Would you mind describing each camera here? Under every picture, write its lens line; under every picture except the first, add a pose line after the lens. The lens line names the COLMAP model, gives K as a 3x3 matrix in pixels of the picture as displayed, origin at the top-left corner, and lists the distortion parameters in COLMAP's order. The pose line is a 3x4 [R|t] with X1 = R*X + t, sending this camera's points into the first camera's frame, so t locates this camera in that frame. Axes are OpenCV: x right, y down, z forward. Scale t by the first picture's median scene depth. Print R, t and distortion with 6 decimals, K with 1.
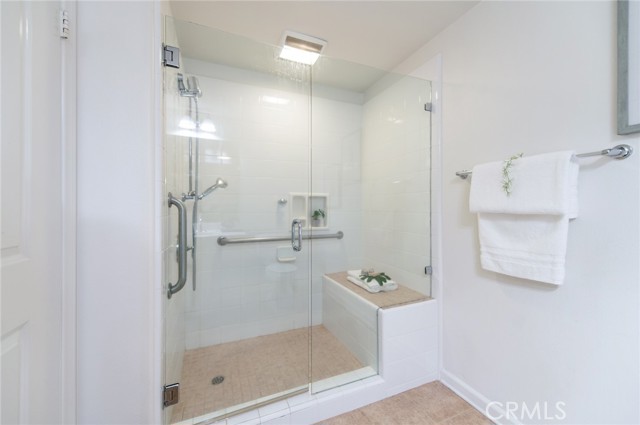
lens RADIAL K [[251.8, 0, 322.2], [0, 251.8, 211.1], [0, 0, 1]] dist [0.009241, -0.000224]
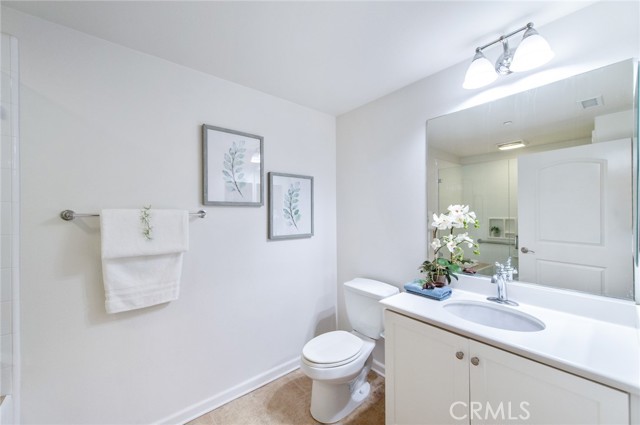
lens RADIAL K [[251.8, 0, 322.2], [0, 251.8, 211.1], [0, 0, 1]] dist [0.009241, -0.000224]
pose [[-0.300975, 0.006181, 0.953612, -0.643649], [0.009723, 0.999947, -0.003413, -0.186081], [-0.953582, 0.008245, -0.301019, 0.565748]]
